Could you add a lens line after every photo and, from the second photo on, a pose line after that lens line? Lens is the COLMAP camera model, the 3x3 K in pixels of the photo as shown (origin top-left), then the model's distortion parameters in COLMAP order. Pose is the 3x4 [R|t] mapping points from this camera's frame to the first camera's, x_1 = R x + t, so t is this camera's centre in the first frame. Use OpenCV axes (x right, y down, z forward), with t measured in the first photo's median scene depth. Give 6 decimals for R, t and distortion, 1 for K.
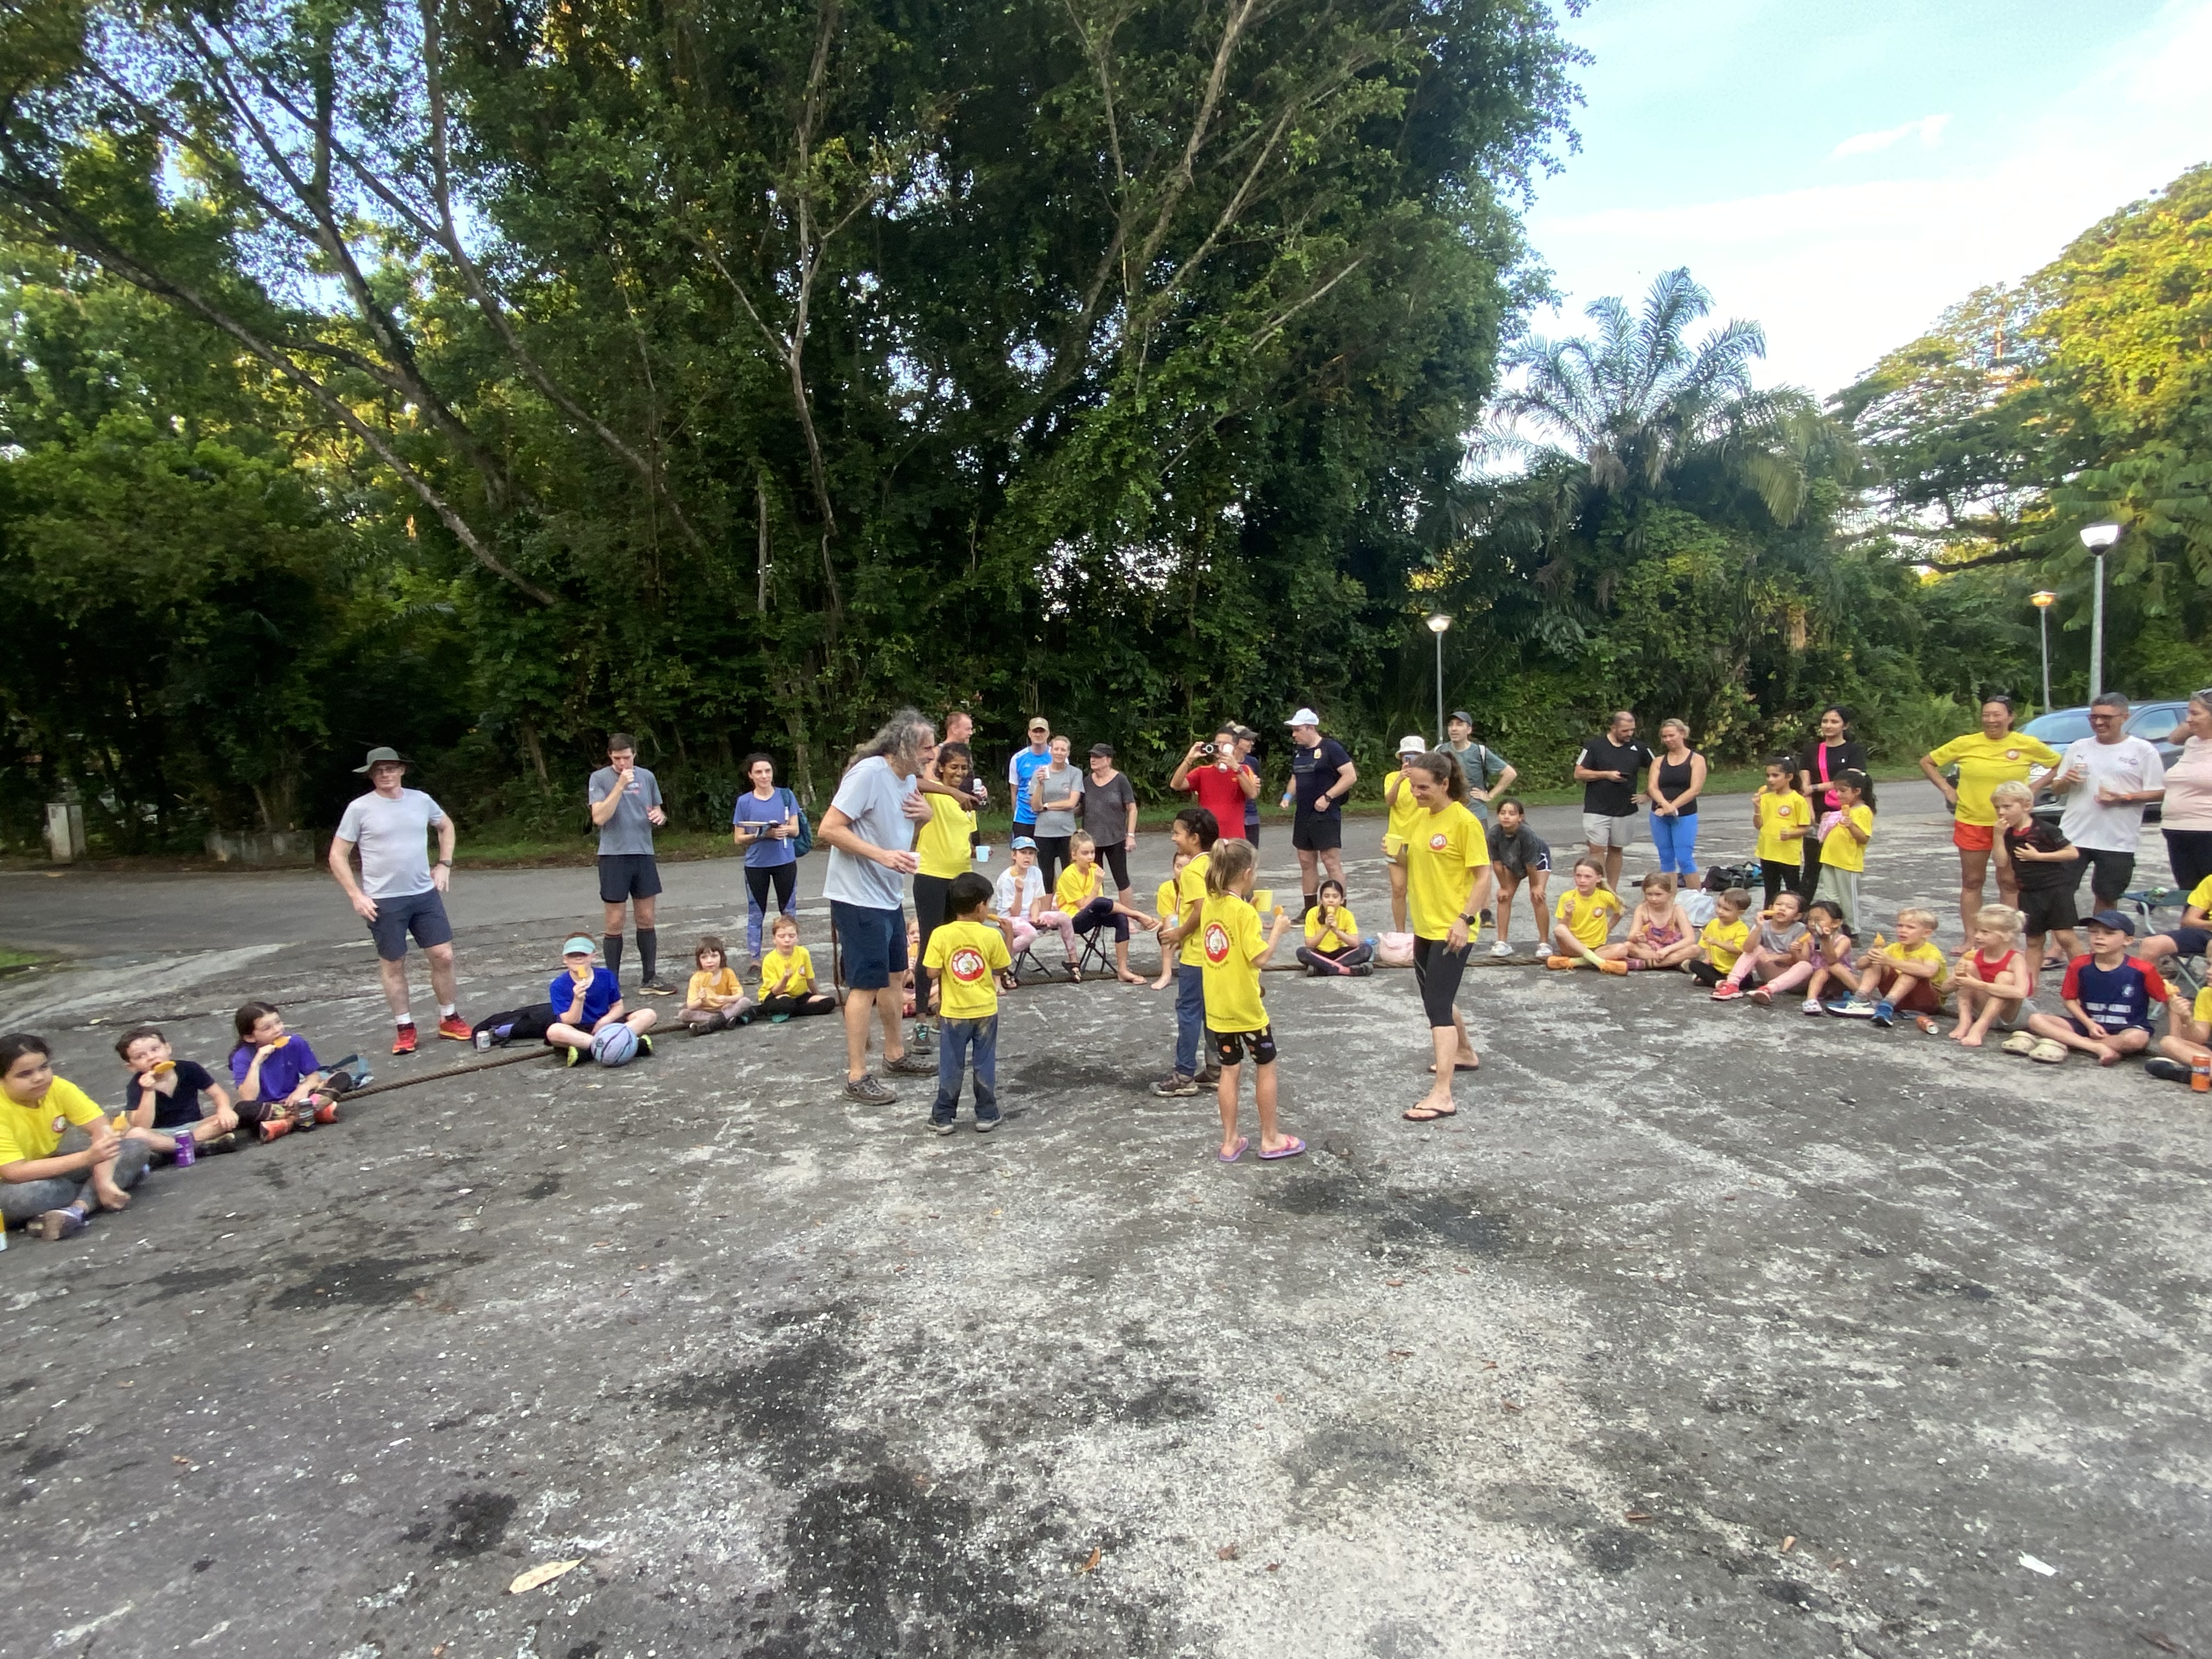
lens RADIAL K [[1143.0, 0, 1106.0], [0, 1143.0, 829.5], [0, 0, 1]] dist [0.034810, -0.037639]
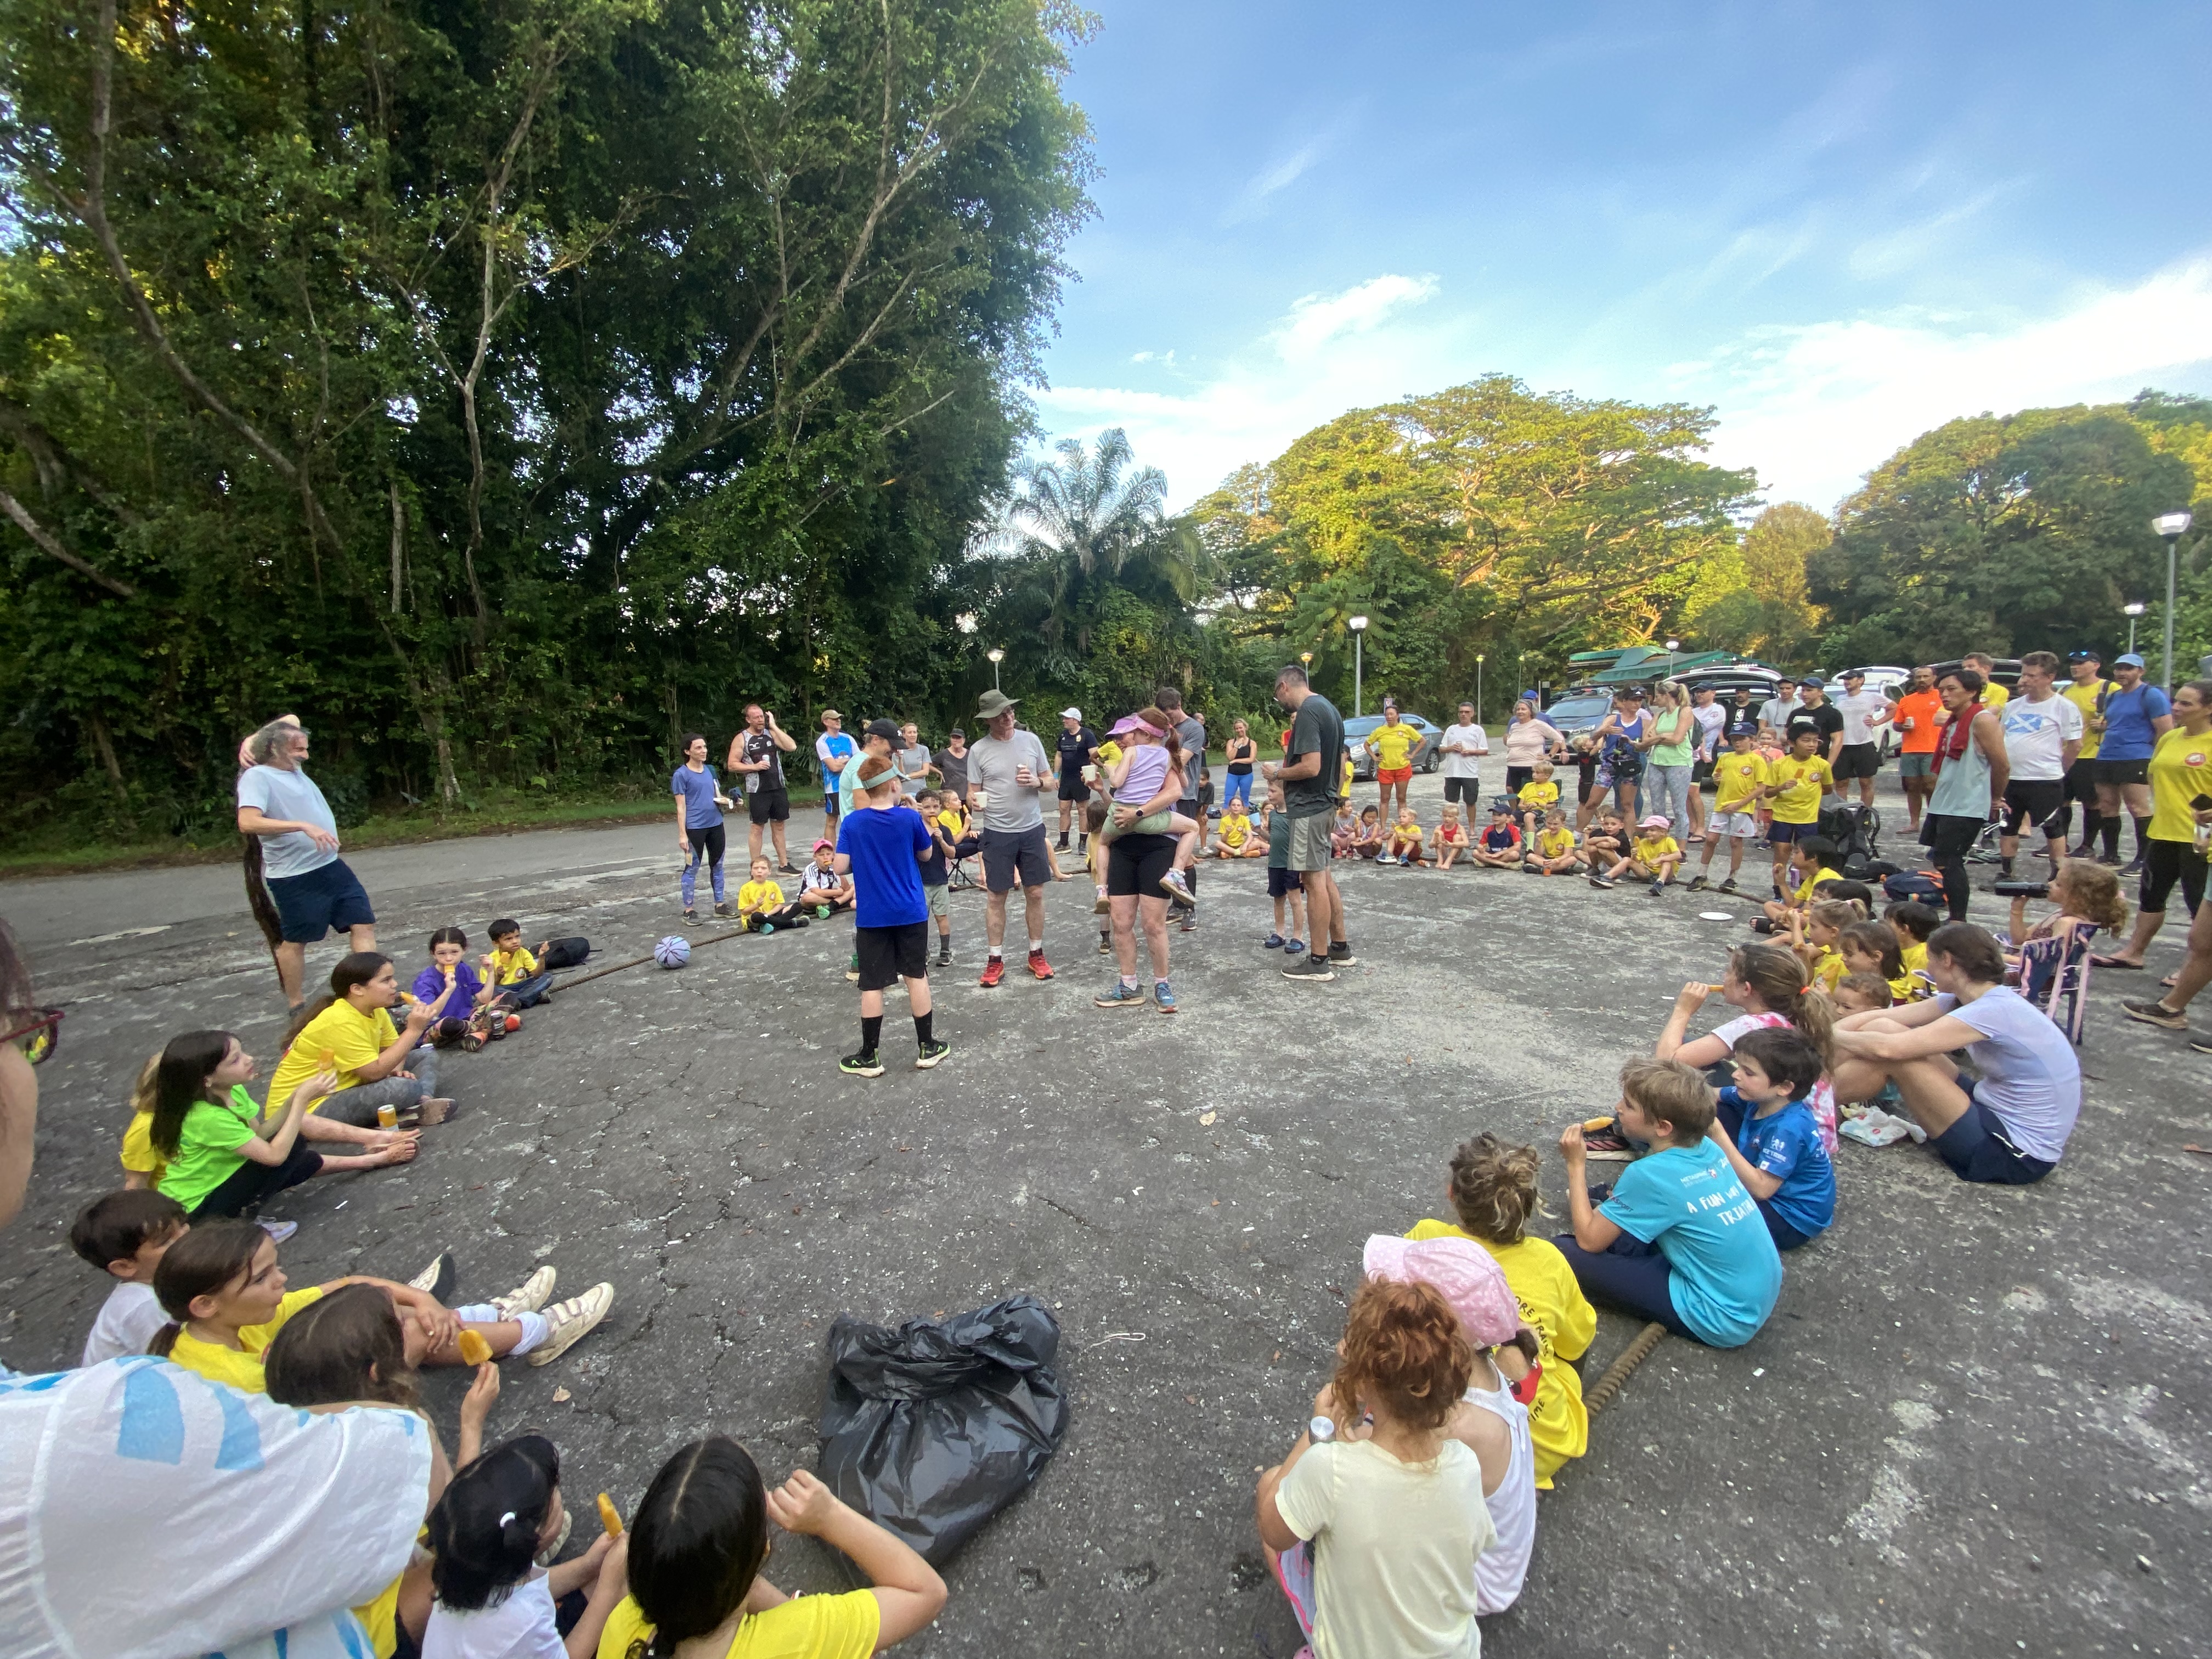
lens RADIAL K [[871.5, 0, 1099.9], [0, 871.5, 845.9], [0, 0, 1]] dist [0.001441, -0.013481]
pose [[0.877314, -0.056997, 0.476520, -0.122571], [0.038070, 0.998059, 0.049290, 0.008978], [-0.478404, -0.025102, 0.877781, -0.019889]]
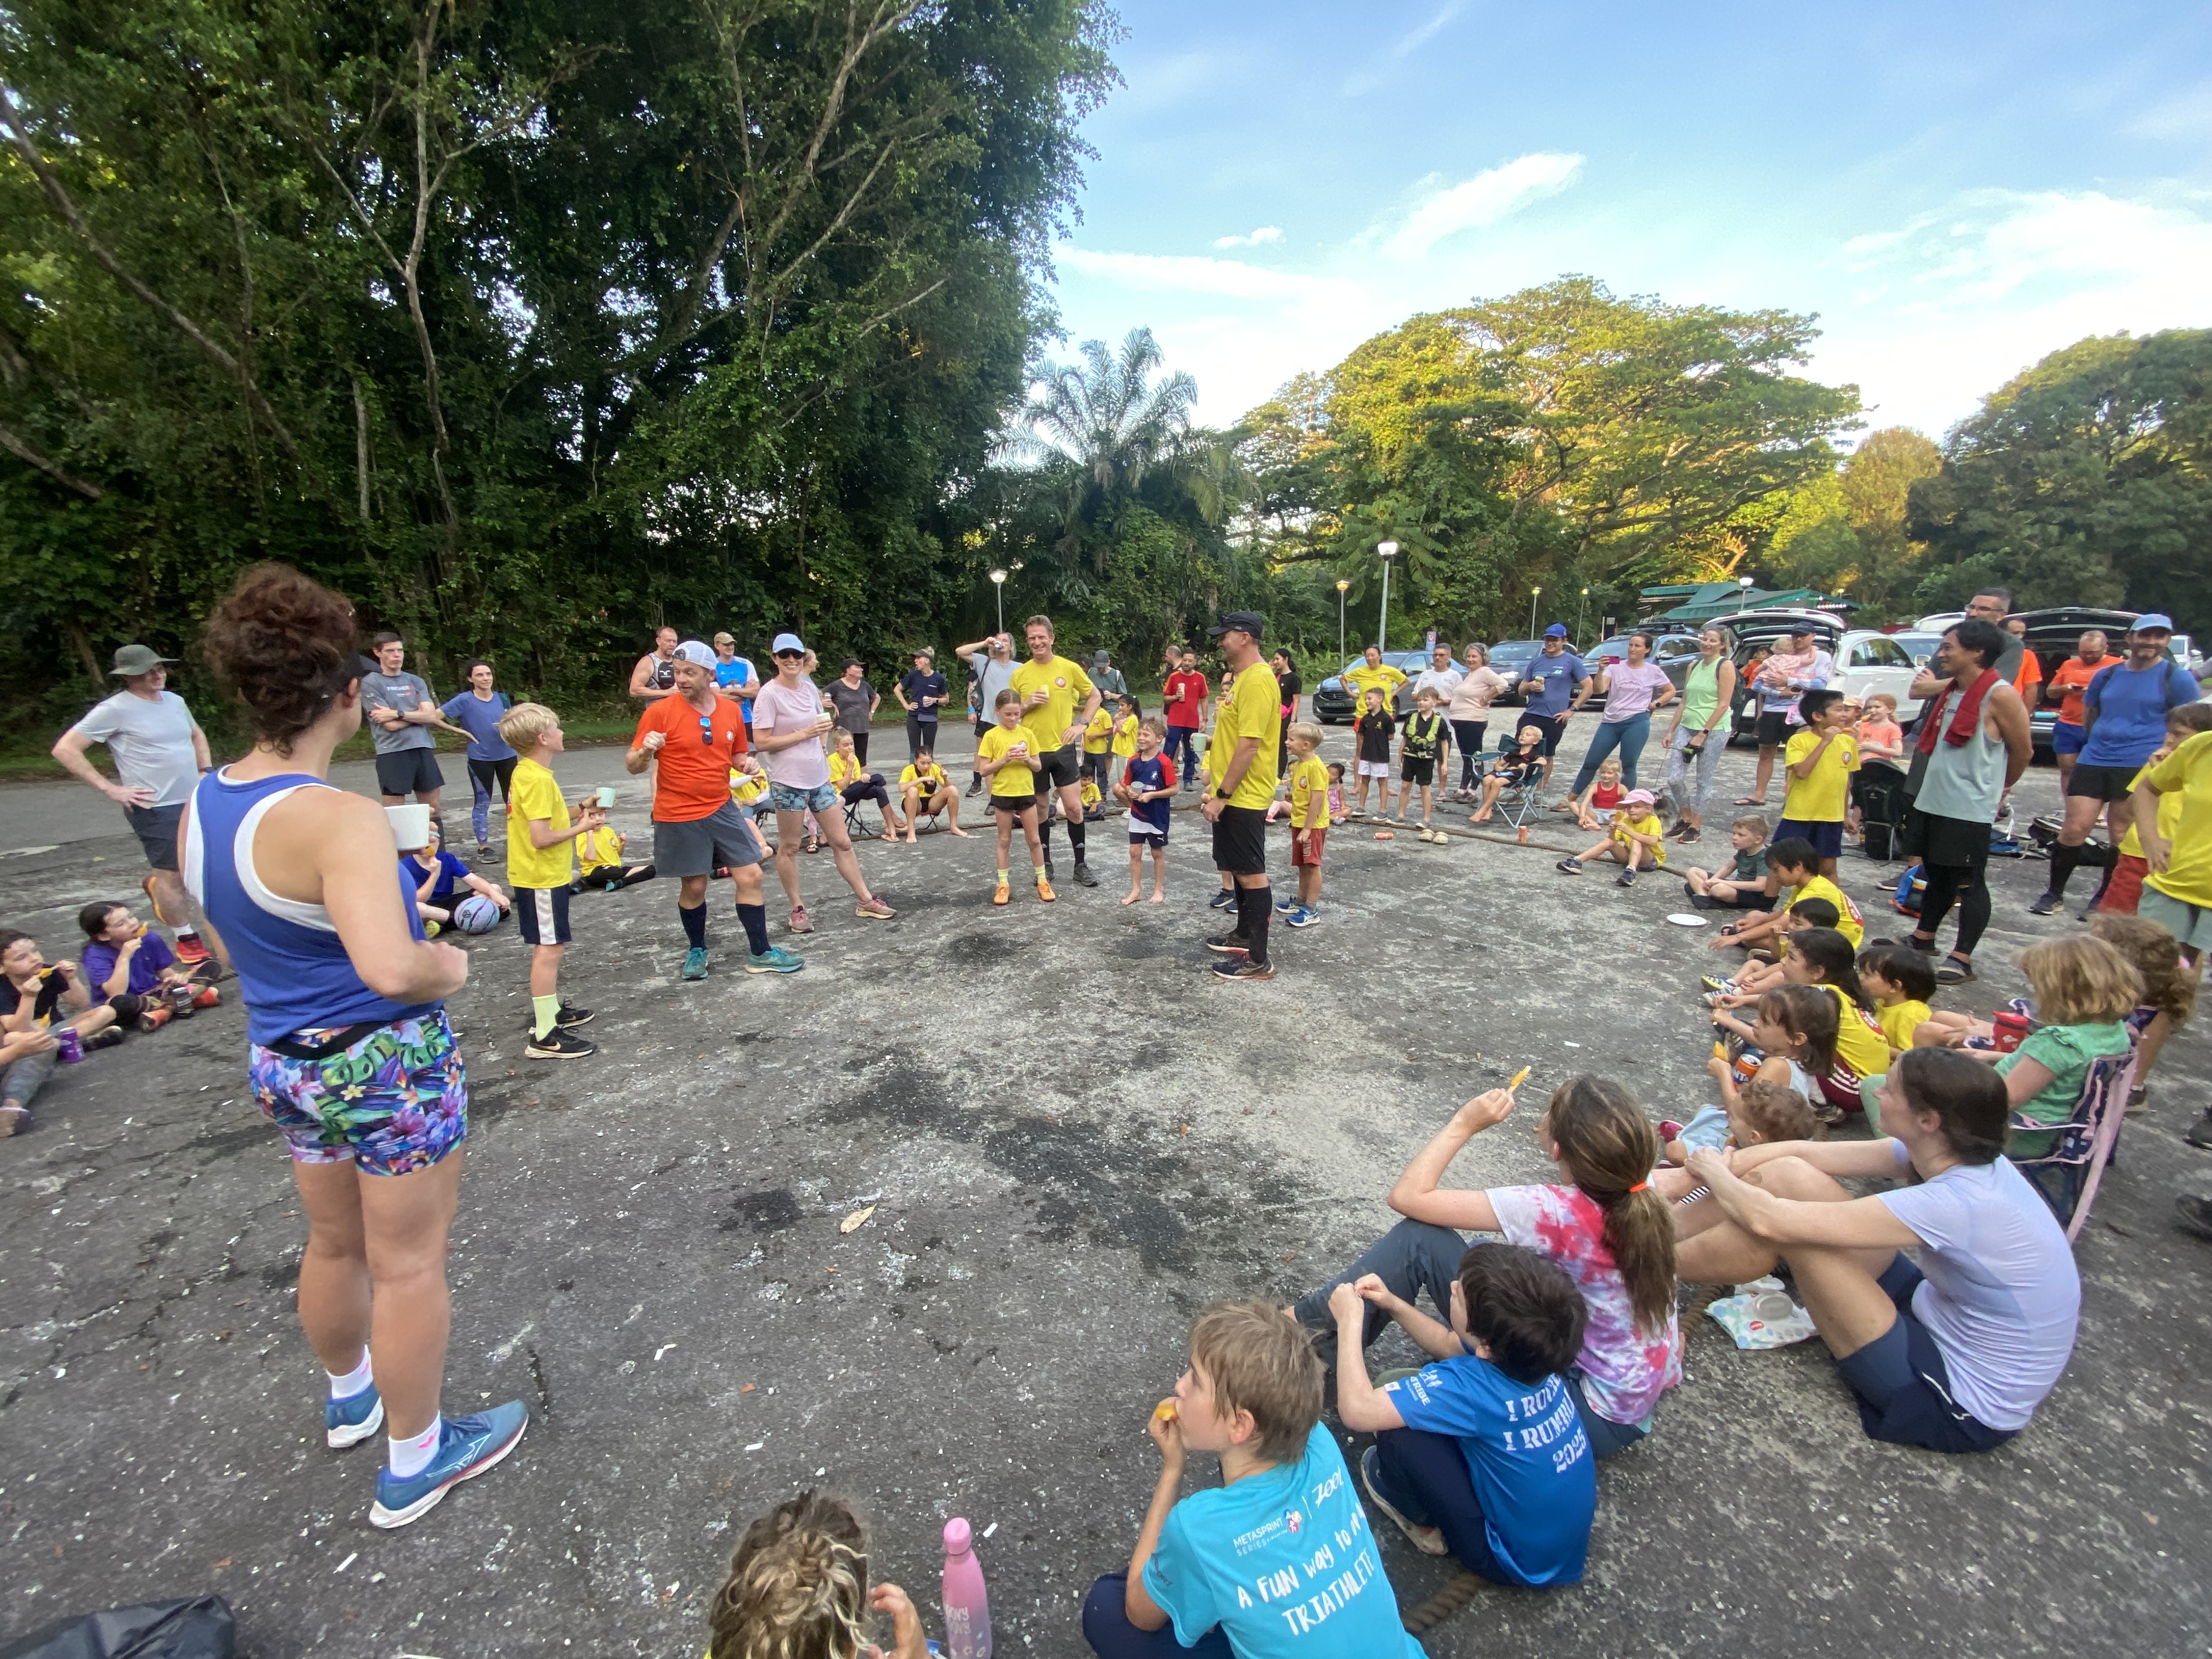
lens RADIAL K [[882.6, 0, 1098.1], [0, 882.6, 837.4], [0, 0, 1]] dist [-0.000532, -0.012810]
pose [[0.902129, -0.058073, 0.427541, -0.060629], [0.007437, 0.992847, 0.119166, 0.002884], [-0.431403, -0.104323, 0.896107, -0.008797]]
